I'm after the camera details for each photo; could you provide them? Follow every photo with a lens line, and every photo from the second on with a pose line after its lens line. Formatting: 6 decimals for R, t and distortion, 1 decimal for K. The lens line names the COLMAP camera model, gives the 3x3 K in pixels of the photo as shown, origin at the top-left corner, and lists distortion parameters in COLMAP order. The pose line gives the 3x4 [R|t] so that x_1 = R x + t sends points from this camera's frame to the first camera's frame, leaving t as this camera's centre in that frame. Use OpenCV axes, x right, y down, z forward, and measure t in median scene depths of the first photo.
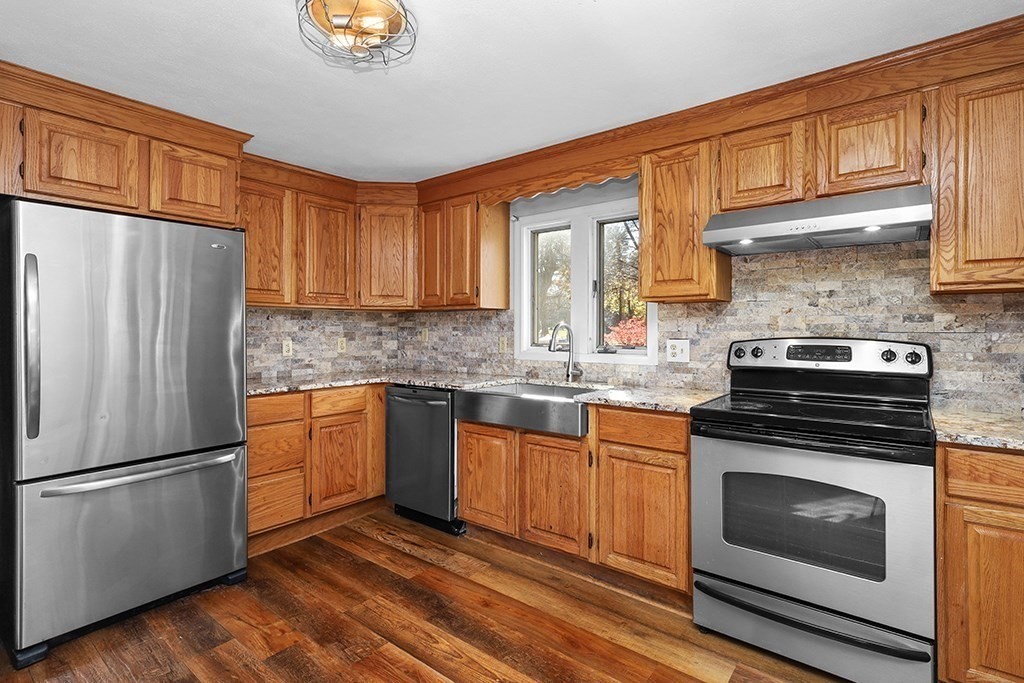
lens RADIAL K [[504.9, 0, 508.4], [0, 504.9, 328.3], [0, 0, 1]] dist [0.001044, -0.000087]
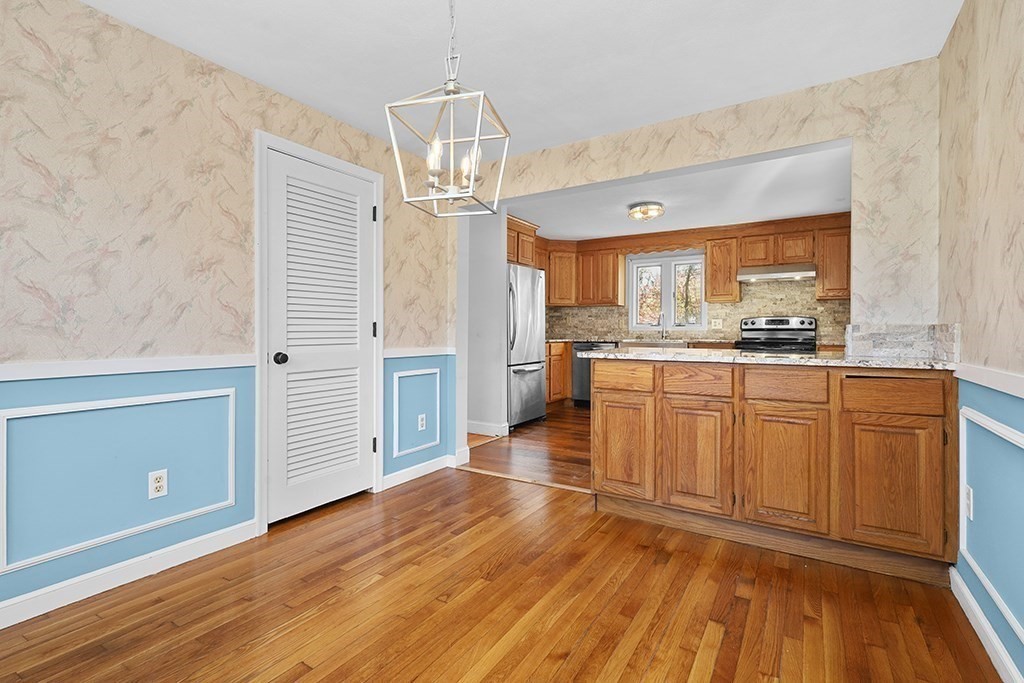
lens RADIAL K [[513.3, 0, 497.3], [0, 513.3, 333.6], [0, 0, 1]] dist [0.002006, 0.000336]
pose [[0.992926, 0.001059, 0.118733, -1.051245], [-0.001547, 0.999991, 0.004012, 0.091679], [-0.118728, -0.004167, 0.992918, -1.353384]]
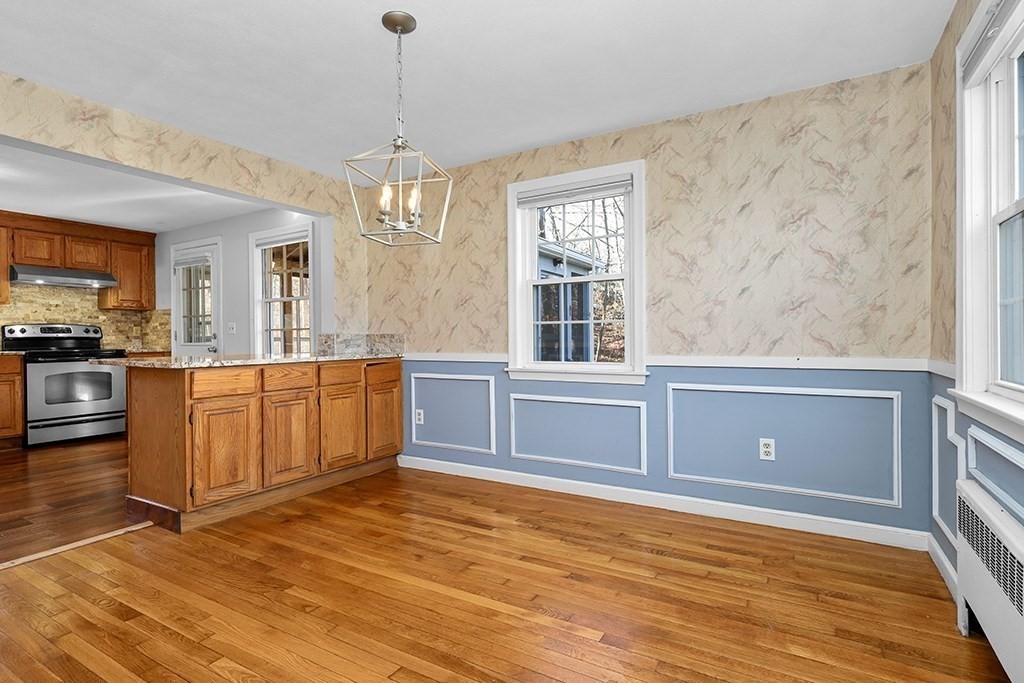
lens RADIAL K [[479.3, 0, 522.8], [0, 479.3, 337.6], [0, 0, 1]] dist [0.017079, -0.000110]
pose [[-0.164185, 0.000468, 0.986429, -1.858086], [0.008605, 0.999963, 0.000958, 0.092103], [-0.986392, 0.008646, -0.164183, -0.732674]]
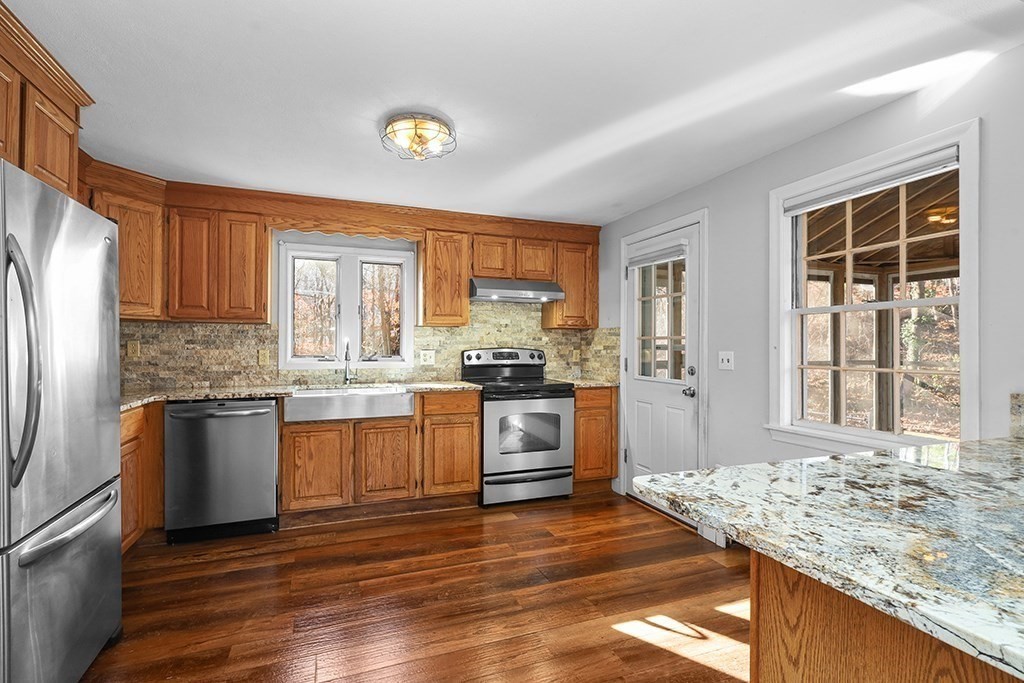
lens RADIAL K [[496.1, 0, 527.5], [0, 496.1, 343.1], [0, 0, 1]] dist [0.004088, 0.000251]
pose [[0.481949, 0.006921, 0.876172, -0.948720], [-0.004427, 0.999975, -0.005464, 0.008596], [-0.876188, -0.001245, 0.481968, 0.001373]]
